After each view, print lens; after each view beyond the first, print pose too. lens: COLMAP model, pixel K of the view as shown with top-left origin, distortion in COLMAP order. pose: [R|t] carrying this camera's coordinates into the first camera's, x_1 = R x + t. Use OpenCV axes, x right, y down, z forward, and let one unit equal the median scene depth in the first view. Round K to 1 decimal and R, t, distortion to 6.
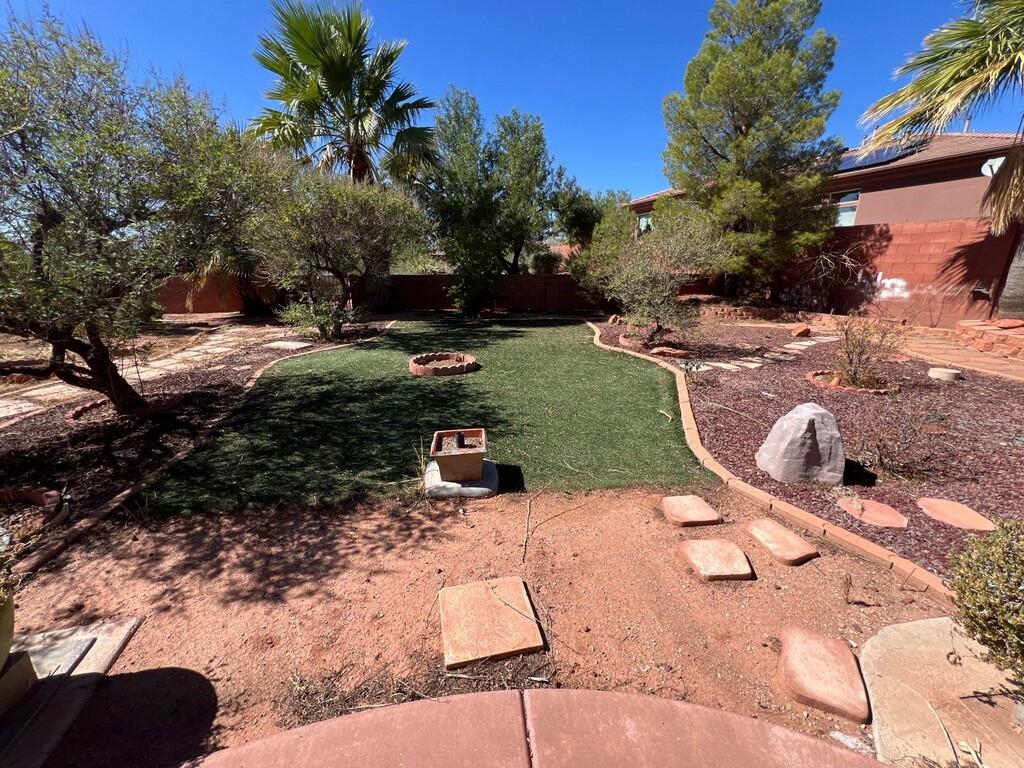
lens RADIAL K [[411.0, 0, 510.4], [0, 411.0, 384.2], [0, 0, 1]] dist [-0.003061, 0.001231]
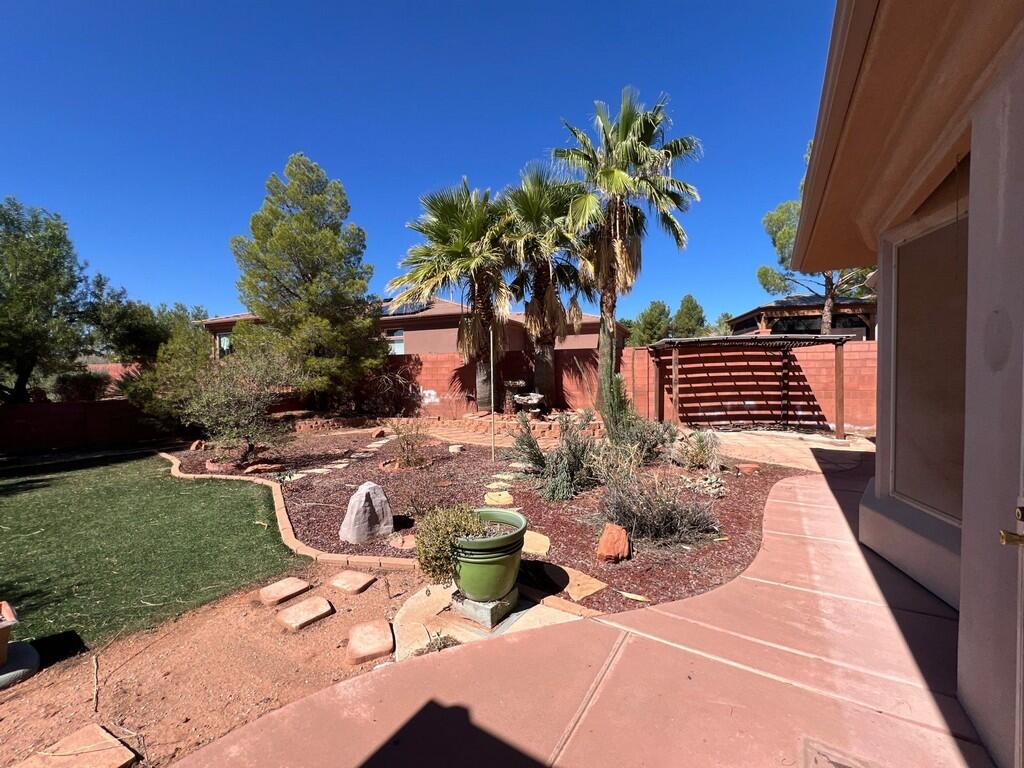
lens RADIAL K [[411.0, 0, 512.6], [0, 411.0, 382.0], [0, 0, 1]] dist [-0.003061, 0.001231]
pose [[0.623024, -0.024112, 0.781831, -0.028480], [0.238368, 0.957836, -0.160410, 0.028628], [-0.744998, 0.286303, 0.602502, -0.153096]]
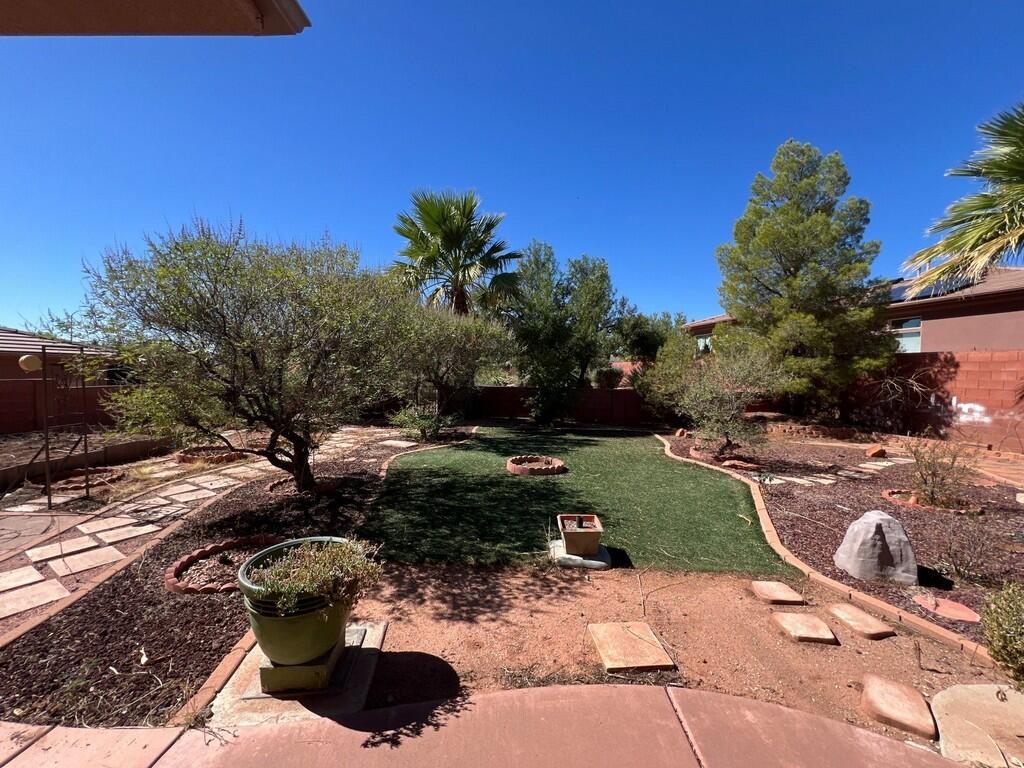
lens RADIAL K [[411.0, 0, 511.5], [0, 411.0, 384.2], [0, 0, 1]] dist [-0.003061, 0.001231]
pose [[0.991374, 0.024514, -0.128748, -0.076319], [-0.056905, 0.965437, -0.254351, 0.024901], [0.118063, 0.259483, 0.958504, -0.158463]]
